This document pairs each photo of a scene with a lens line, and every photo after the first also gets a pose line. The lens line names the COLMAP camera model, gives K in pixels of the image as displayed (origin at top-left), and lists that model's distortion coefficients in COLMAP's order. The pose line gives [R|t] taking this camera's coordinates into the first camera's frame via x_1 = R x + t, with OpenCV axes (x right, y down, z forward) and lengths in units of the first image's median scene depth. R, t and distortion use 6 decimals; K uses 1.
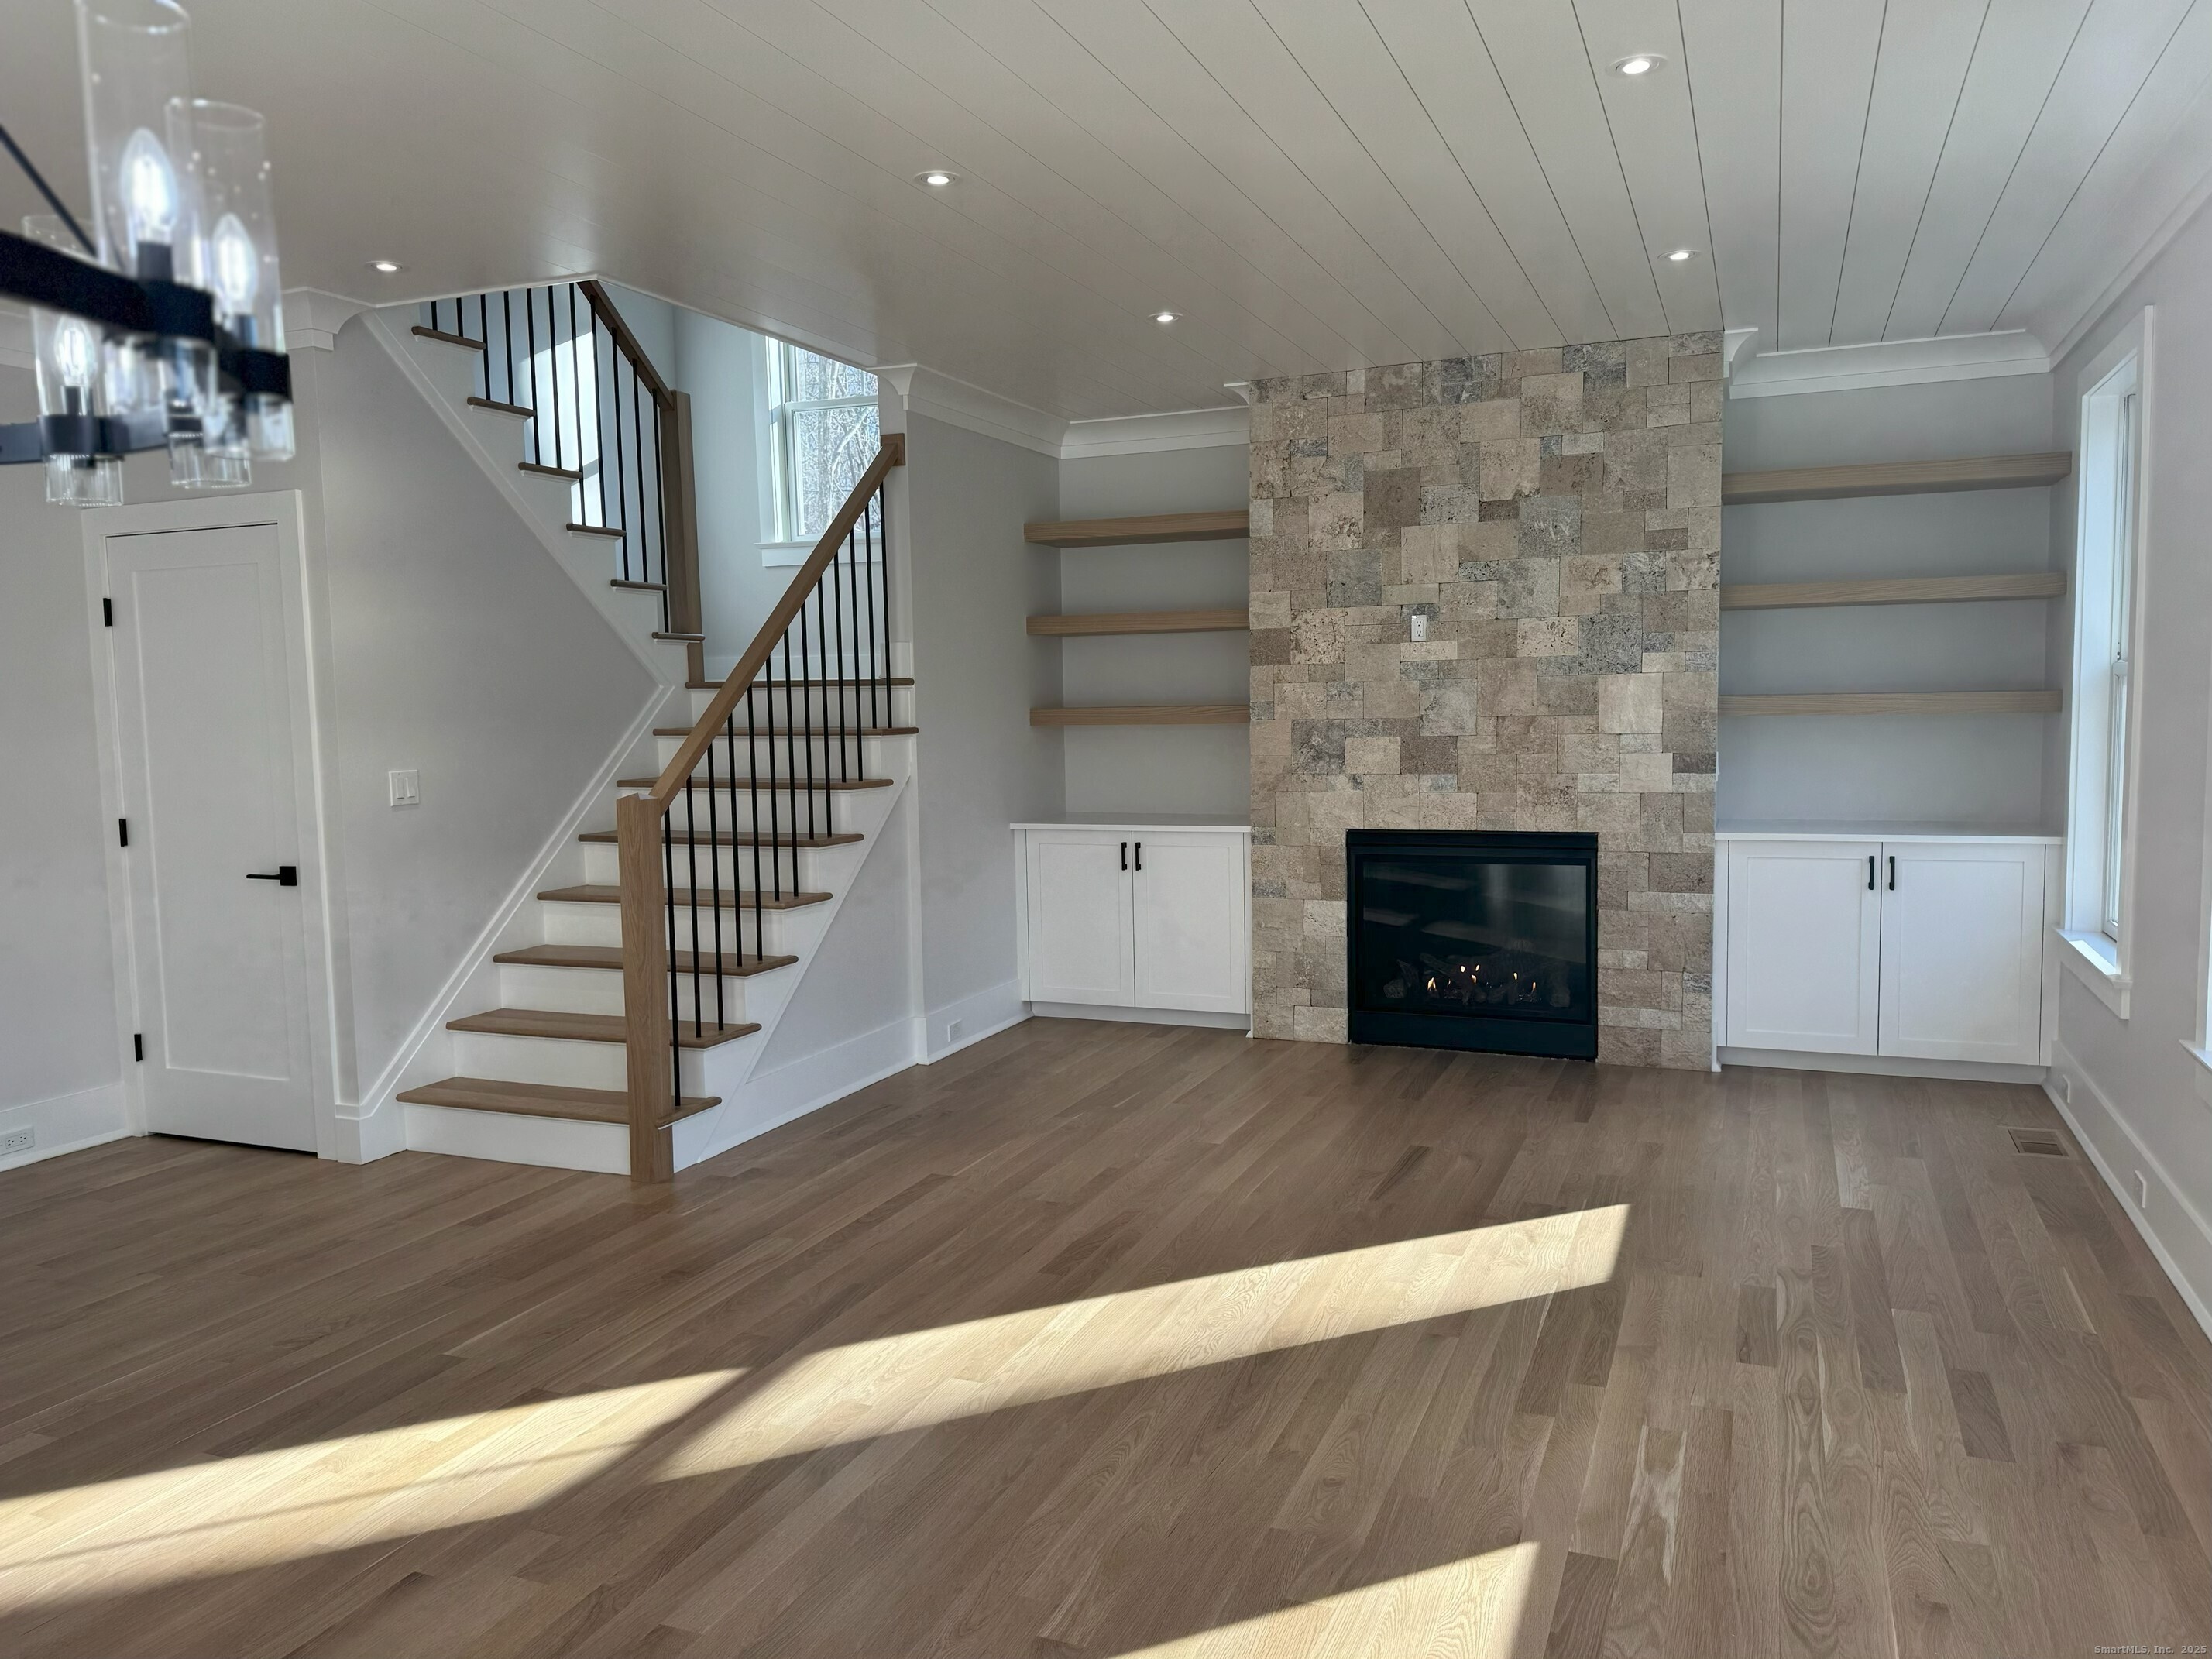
lens RADIAL K [[1583.0, 0, 1106.0], [0, 1583.0, 829.5], [0, 0, 1]] dist [0.091190, -0.161358]
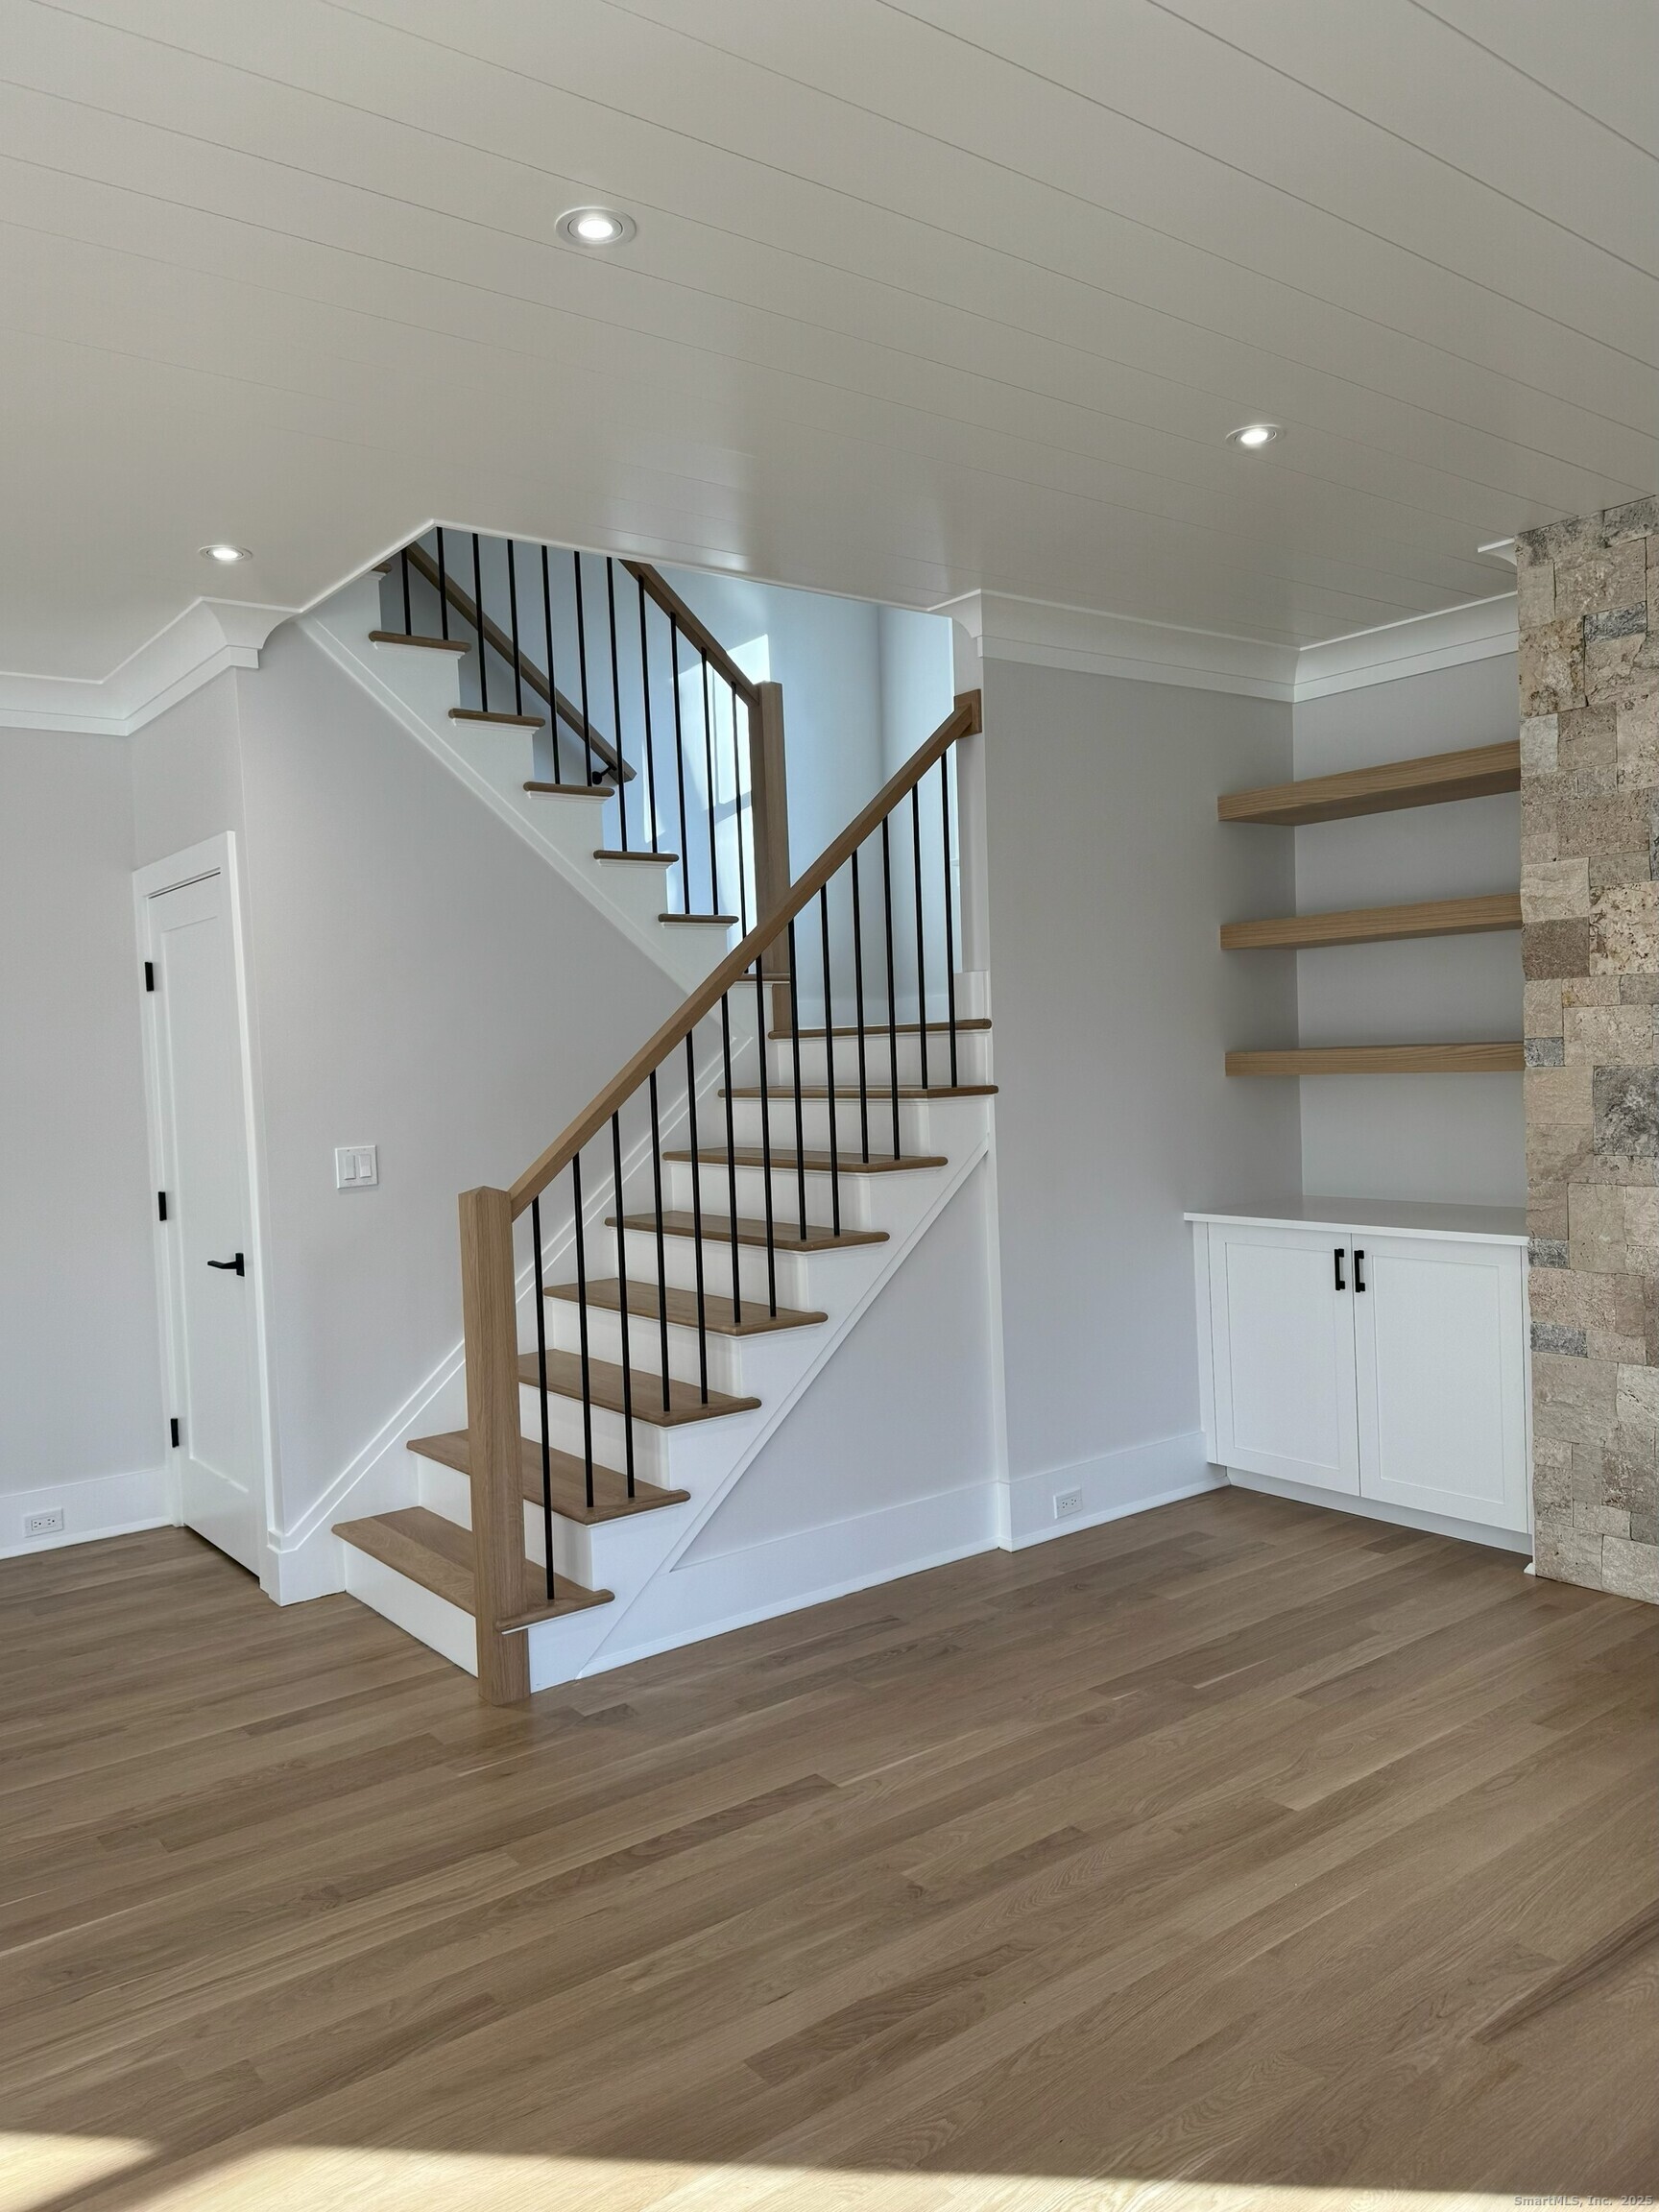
lens RADIAL K [[1583.0, 0, 781.4], [0, 1583.0, 1106.8], [0, 0, 1]] dist [0.091190, -0.161358]
pose [[0.859677, 0.000100, -0.510839, 0.168114], [-0.016184, 0.999503, -0.027040, -0.032697], [0.510582, 0.031513, 0.859251, 0.316758]]
